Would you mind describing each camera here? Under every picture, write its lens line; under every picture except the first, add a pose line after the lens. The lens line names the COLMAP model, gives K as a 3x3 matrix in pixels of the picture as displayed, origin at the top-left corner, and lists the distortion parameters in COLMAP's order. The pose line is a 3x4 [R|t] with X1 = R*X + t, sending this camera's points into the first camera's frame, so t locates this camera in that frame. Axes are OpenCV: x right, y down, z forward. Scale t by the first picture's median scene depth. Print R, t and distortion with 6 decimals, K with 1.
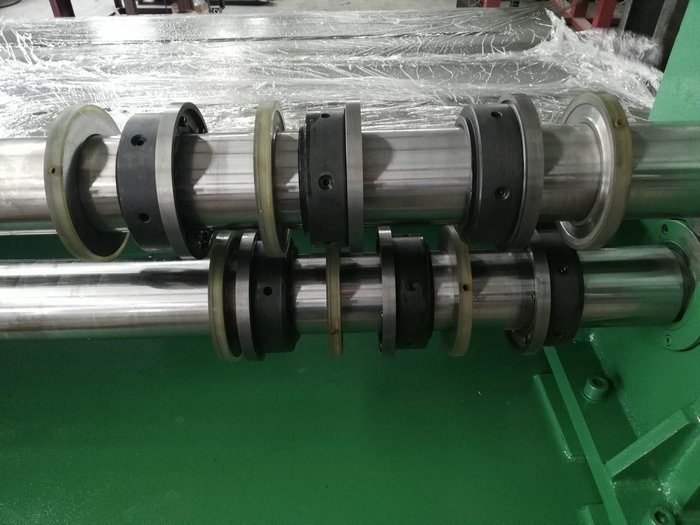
lens RADIAL K [[528.9, 0, 351.0], [0, 528.9, 260.4], [0, 0, 1]] dist [-0.000474, 0.000102]
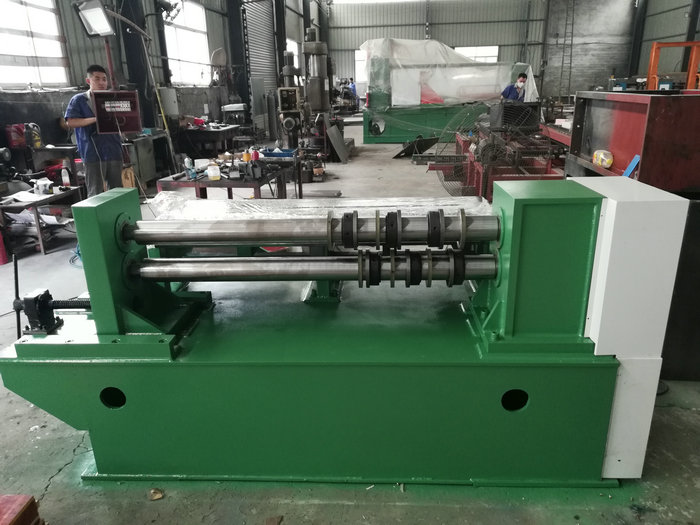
lens RADIAL K [[528.9, 0, 350.1], [0, 528.9, 263.4], [0, 0, 1]] dist [-0.000474, 0.000102]
pose [[0.995507, 0.024749, -0.091394, 0.007558], [-0.052305, 0.948335, -0.312930, 1.397063], [0.078927, 0.316305, 0.945369, -2.808803]]
